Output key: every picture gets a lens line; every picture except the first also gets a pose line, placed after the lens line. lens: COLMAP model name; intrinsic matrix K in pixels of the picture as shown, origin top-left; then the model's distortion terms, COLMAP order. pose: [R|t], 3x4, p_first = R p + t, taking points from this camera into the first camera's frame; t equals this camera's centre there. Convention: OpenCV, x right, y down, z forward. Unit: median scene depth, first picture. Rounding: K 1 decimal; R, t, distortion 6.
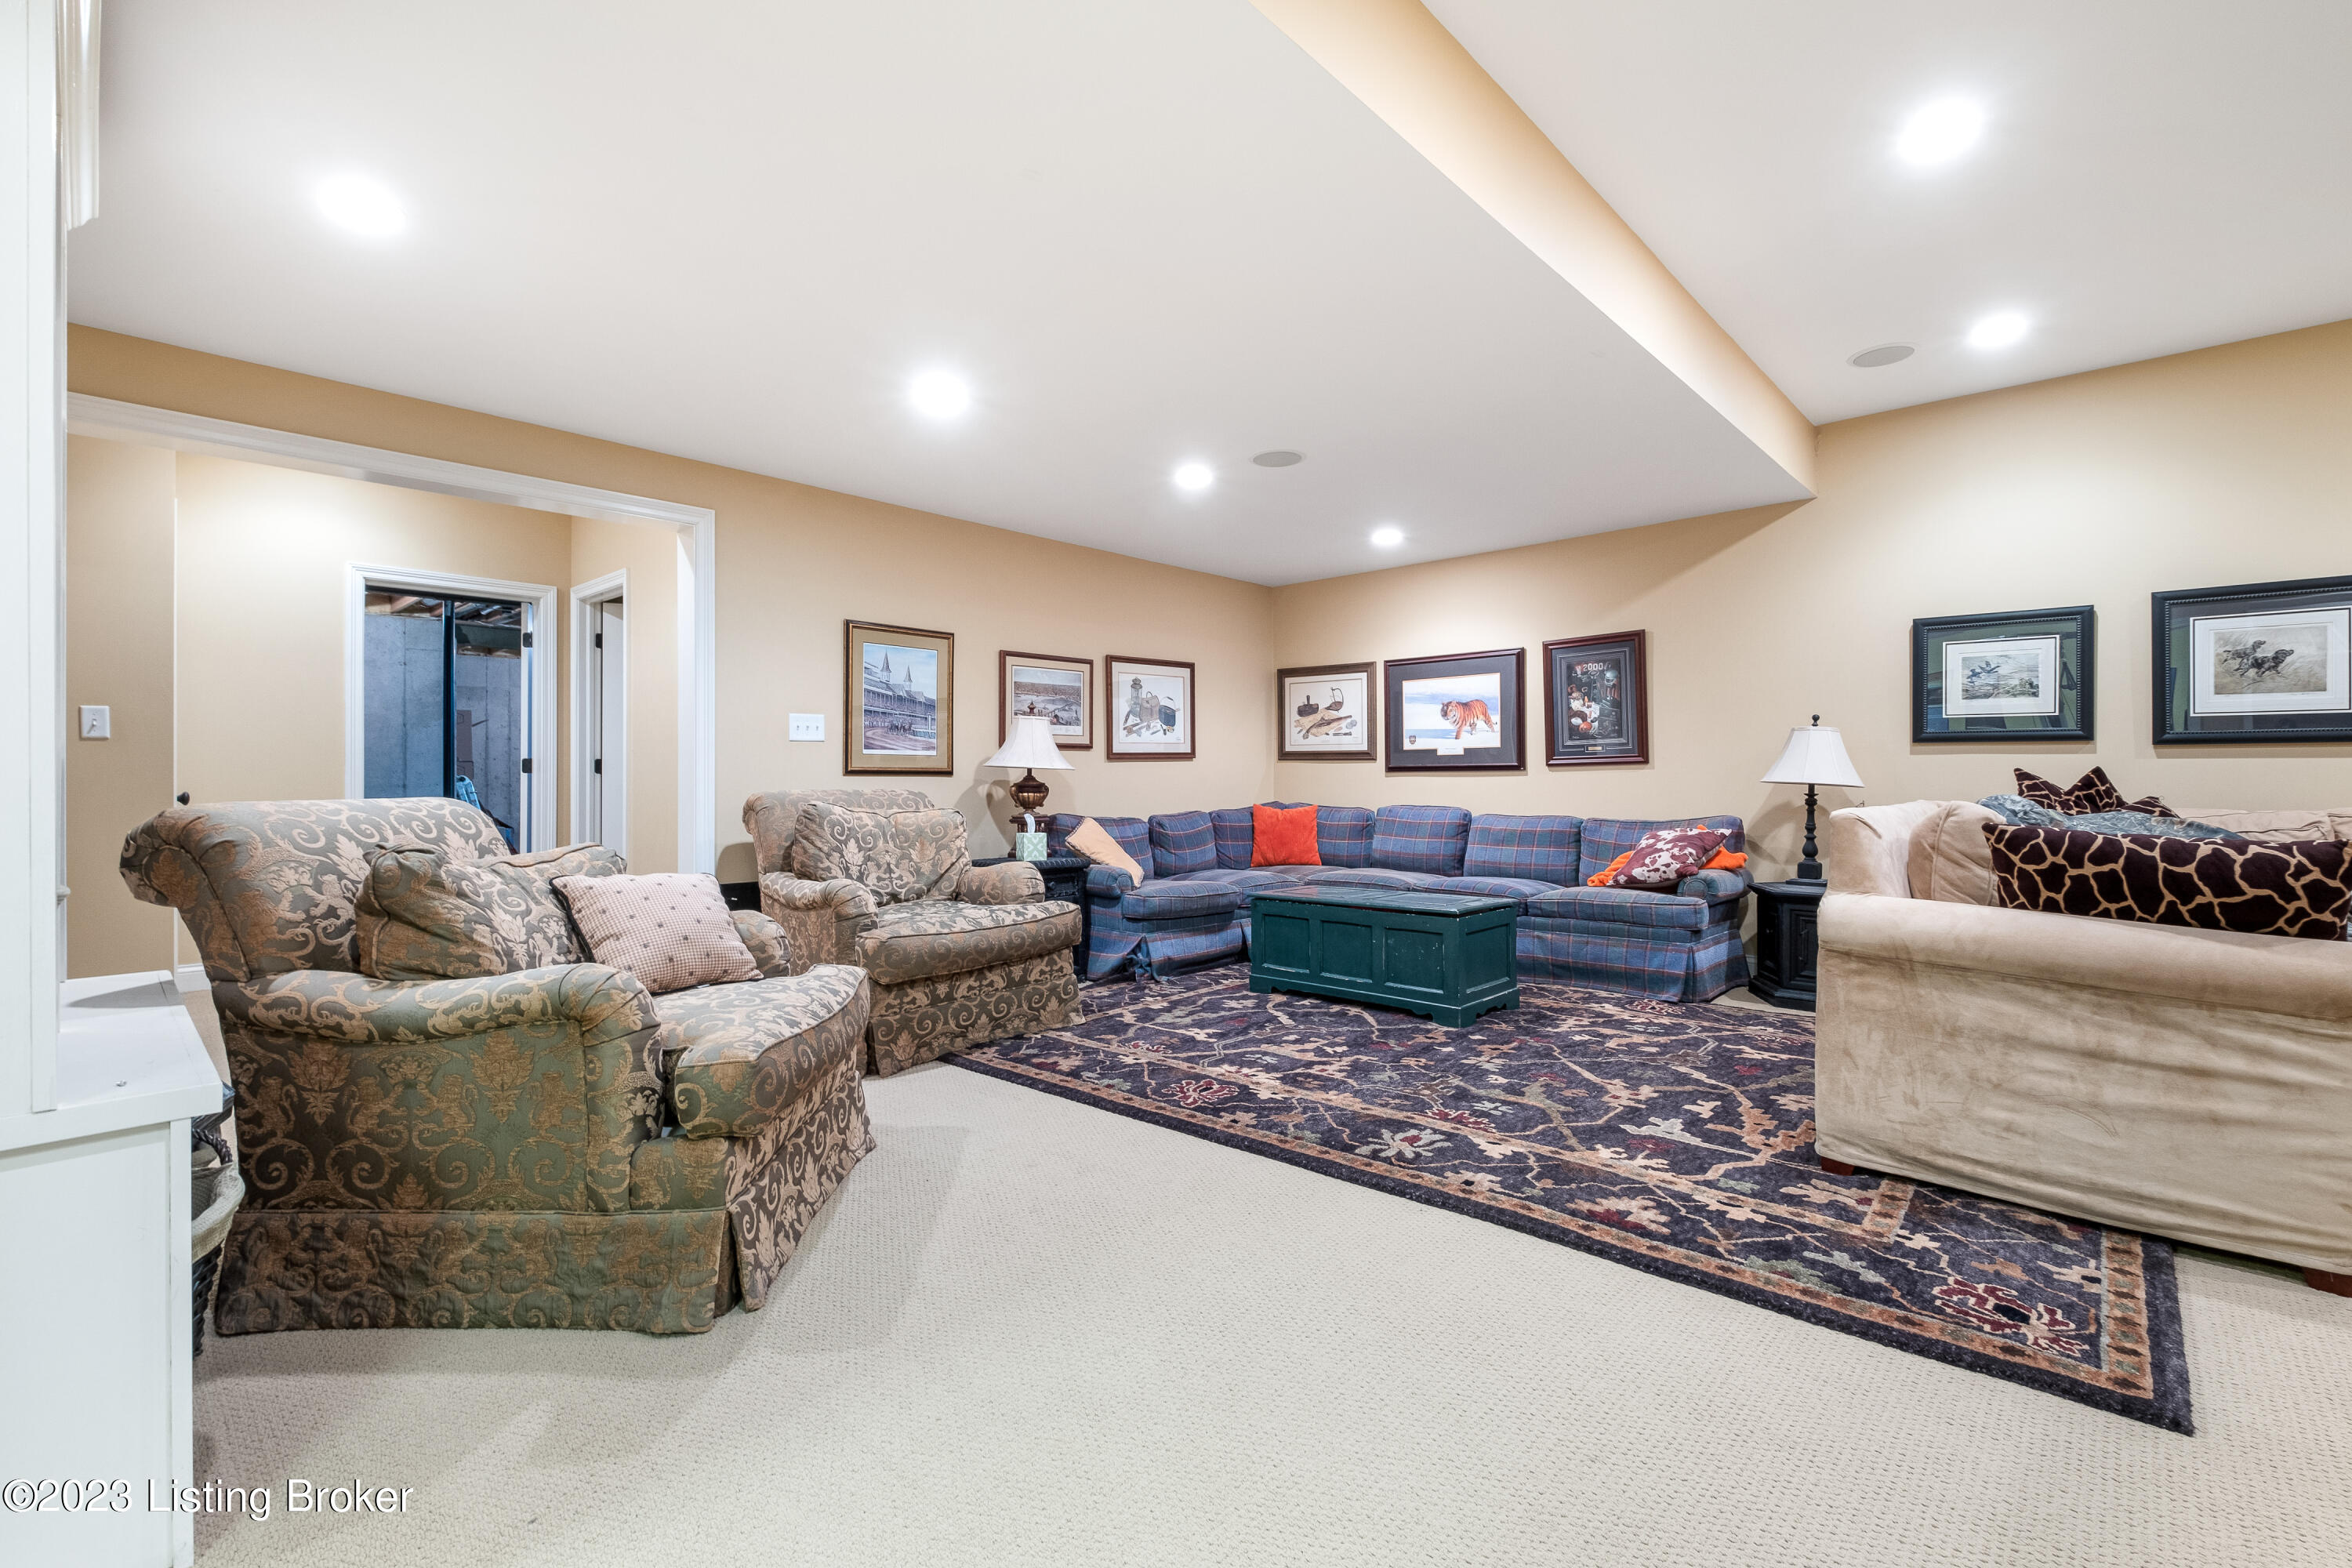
lens RADIAL K [[1025.6, 0, 1179.1], [0, 1025.6, 775.4], [0, 0, 1]] dist [0.001421, -0.000348]
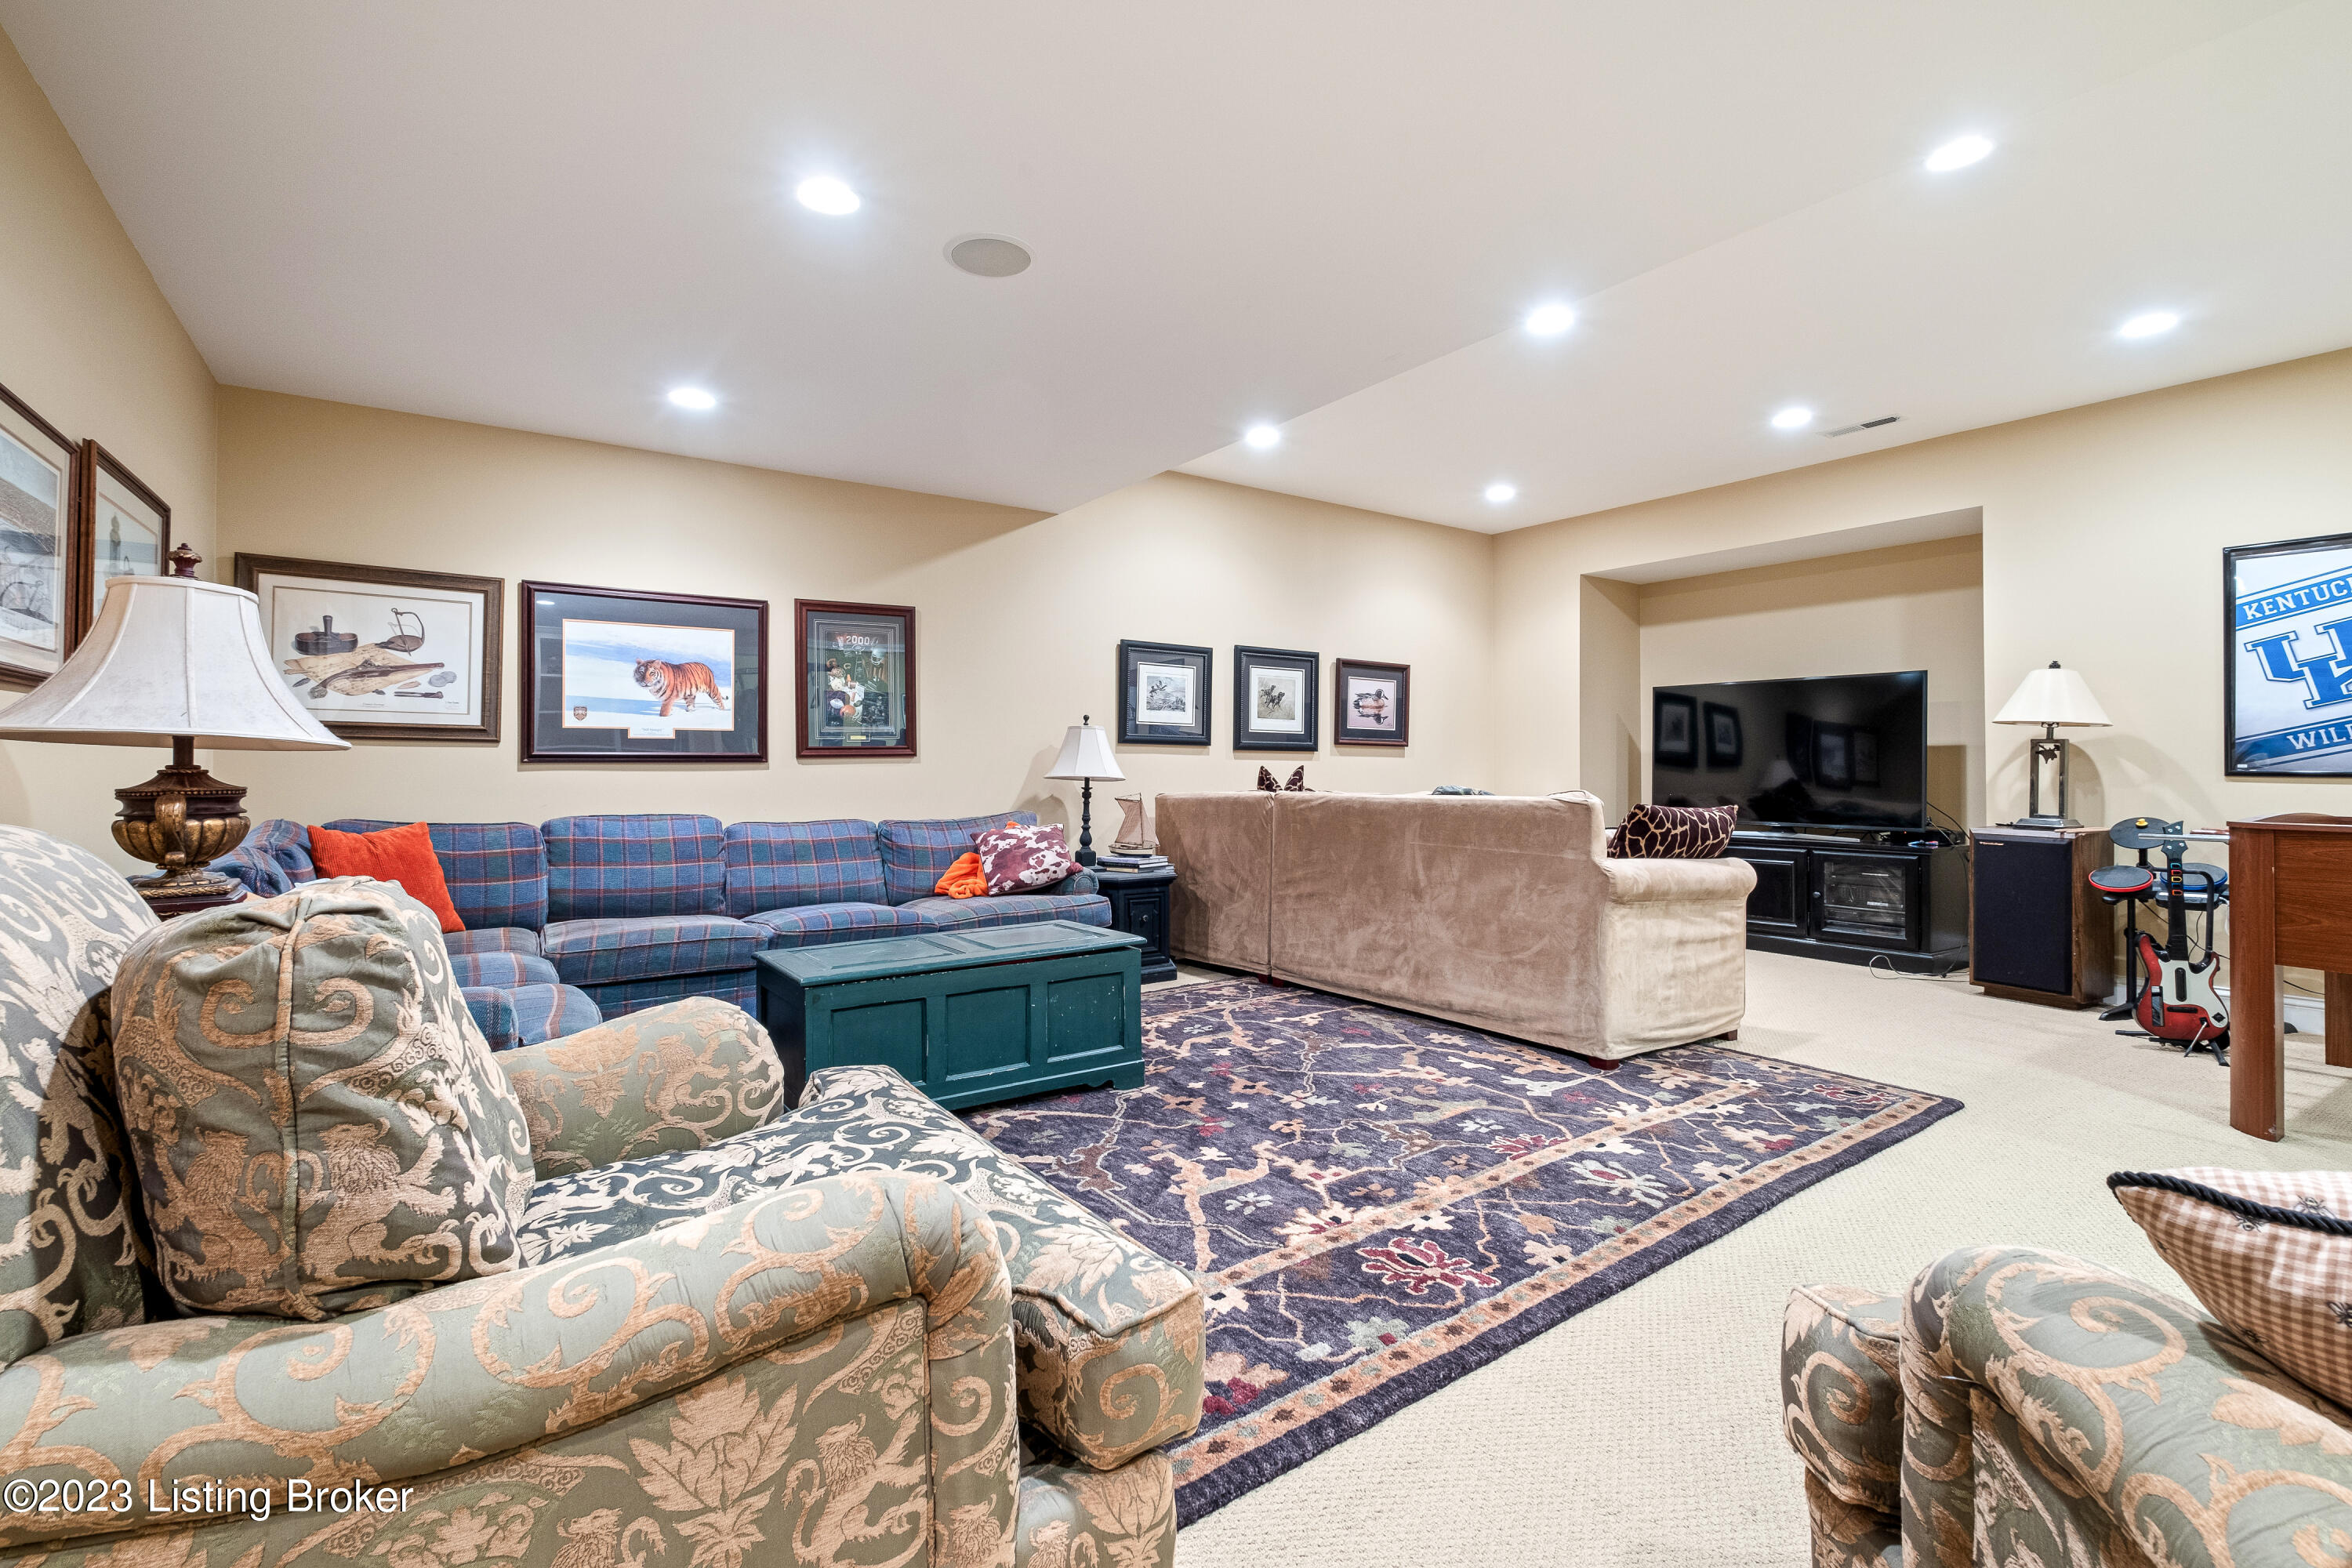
lens RADIAL K [[1025.6, 0, 1179.1], [0, 1025.6, 773.9], [0, 0, 1]] dist [0.001421, -0.000348]
pose [[0.226541, -0.002202, 0.973999, -0.549960], [-0.004086, 0.999986, 0.003211, -0.000349], [-0.973993, -0.004707, 0.226529, 0.865077]]
